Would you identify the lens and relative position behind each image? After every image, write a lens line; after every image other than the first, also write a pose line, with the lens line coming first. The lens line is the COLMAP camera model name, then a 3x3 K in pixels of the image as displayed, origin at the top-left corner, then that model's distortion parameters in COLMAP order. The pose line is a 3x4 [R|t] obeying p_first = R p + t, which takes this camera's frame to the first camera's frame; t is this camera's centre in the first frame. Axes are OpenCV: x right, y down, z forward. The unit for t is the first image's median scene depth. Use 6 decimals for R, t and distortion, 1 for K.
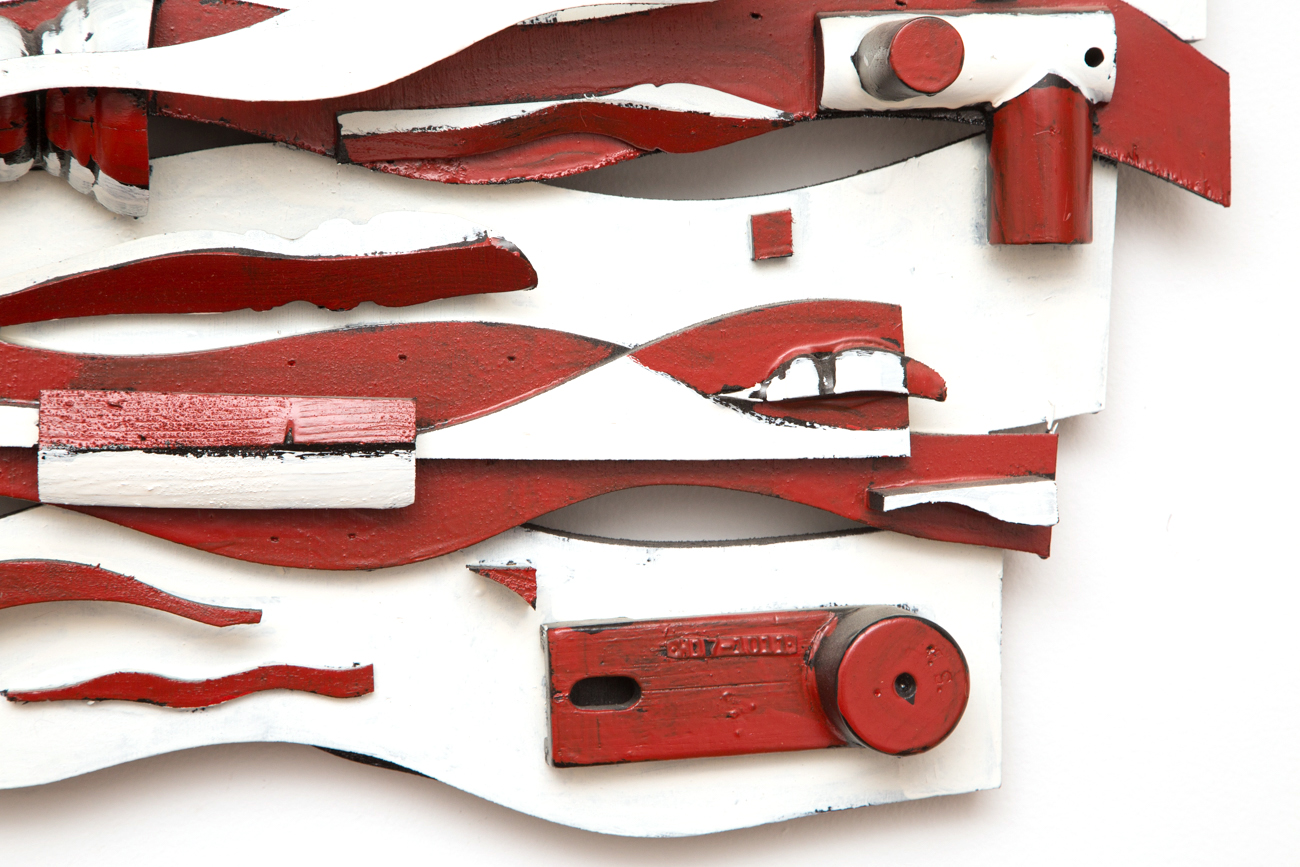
lens RADIAL K [[3459.9, 0, 660.0], [0, 3459.9, 441.9], [0, 0, 1]] dist [0.450313, 0.000000]
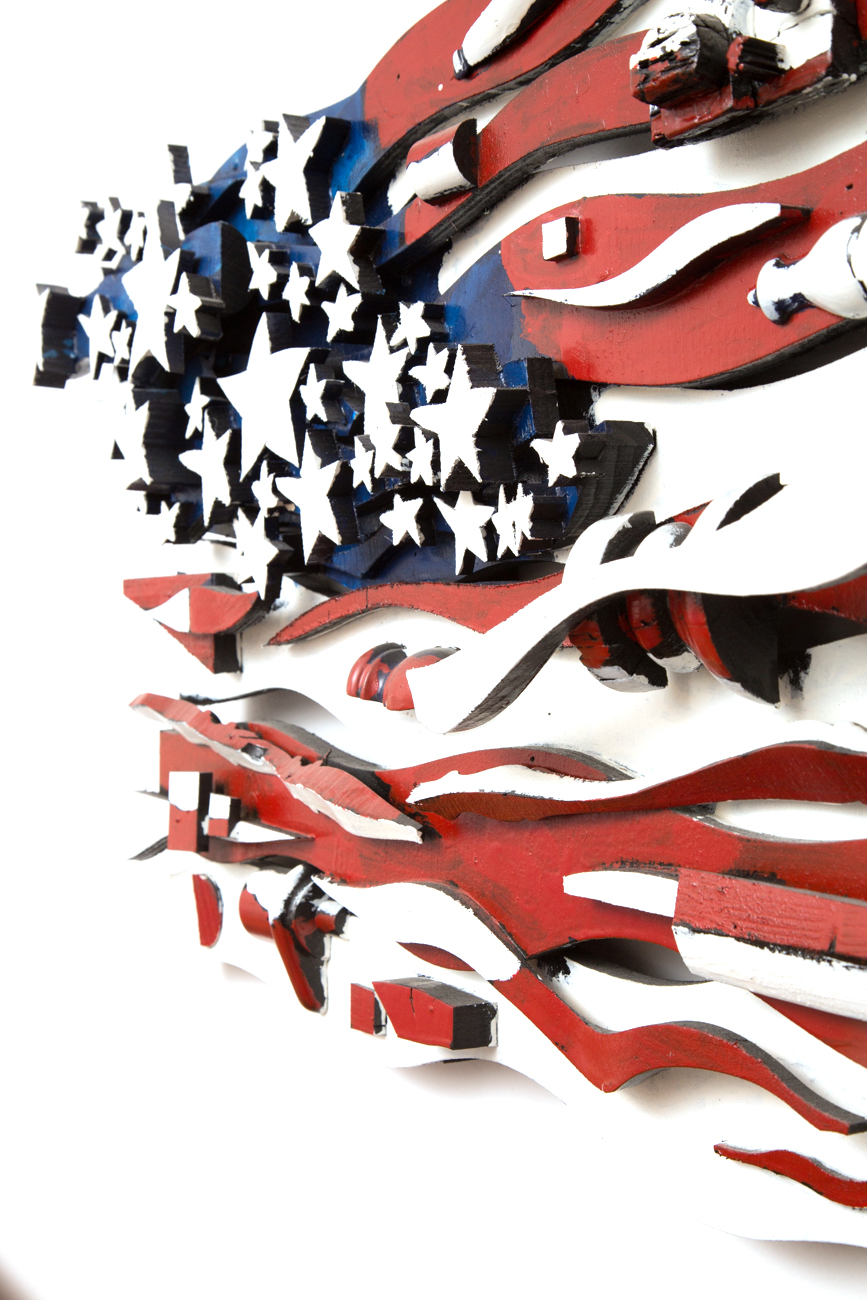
lens RADIAL K [[1897.6, 0, 432.4], [0, 1897.6, 652.1], [0, 0, 1]] dist [0.123399, 0.000000]
pose [[0.457821, -0.000570, -0.889044, 0.299823], [-0.032674, 0.999313, -0.017467, -0.067017], [0.888444, 0.037045, 0.457488, 0.657036]]
